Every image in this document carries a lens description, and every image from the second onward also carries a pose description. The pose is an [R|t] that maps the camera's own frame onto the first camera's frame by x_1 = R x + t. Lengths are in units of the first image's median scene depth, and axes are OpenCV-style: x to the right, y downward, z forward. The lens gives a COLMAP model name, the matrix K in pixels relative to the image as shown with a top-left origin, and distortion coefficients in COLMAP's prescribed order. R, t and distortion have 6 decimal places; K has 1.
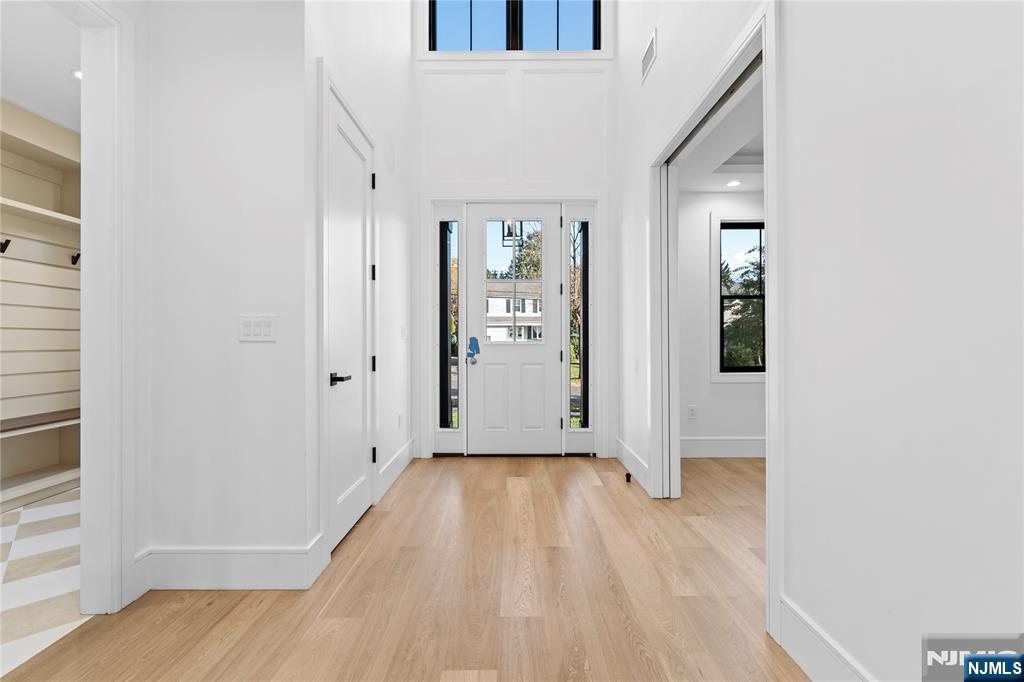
lens RADIAL K [[441.6, 0, 512.0], [0, 441.6, 335.2], [0, 0, 1]] dist [-0.008384, -0.000110]
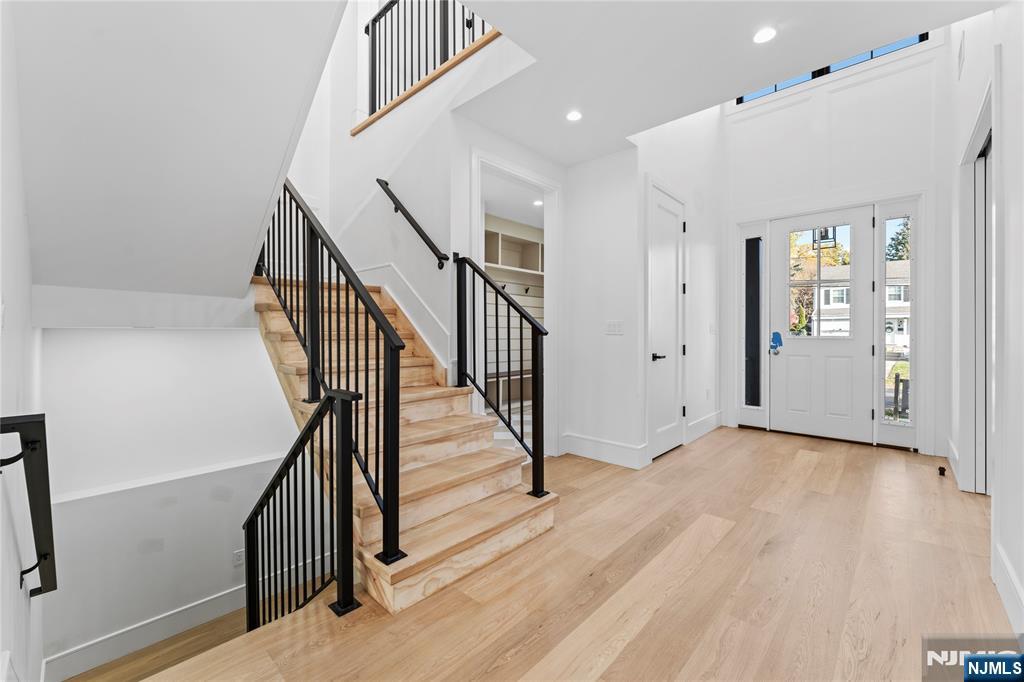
lens RADIAL K [[406.3, 0, 514.1], [0, 406.3, 334.3], [0, 0, 1]] dist [0.007017, 0.000042]
pose [[0.723256, 0.006104, -0.690553, 0.201315], [0.001666, 0.999943, 0.010585, -0.003167], [0.690578, -0.008806, 0.723205, -0.356986]]
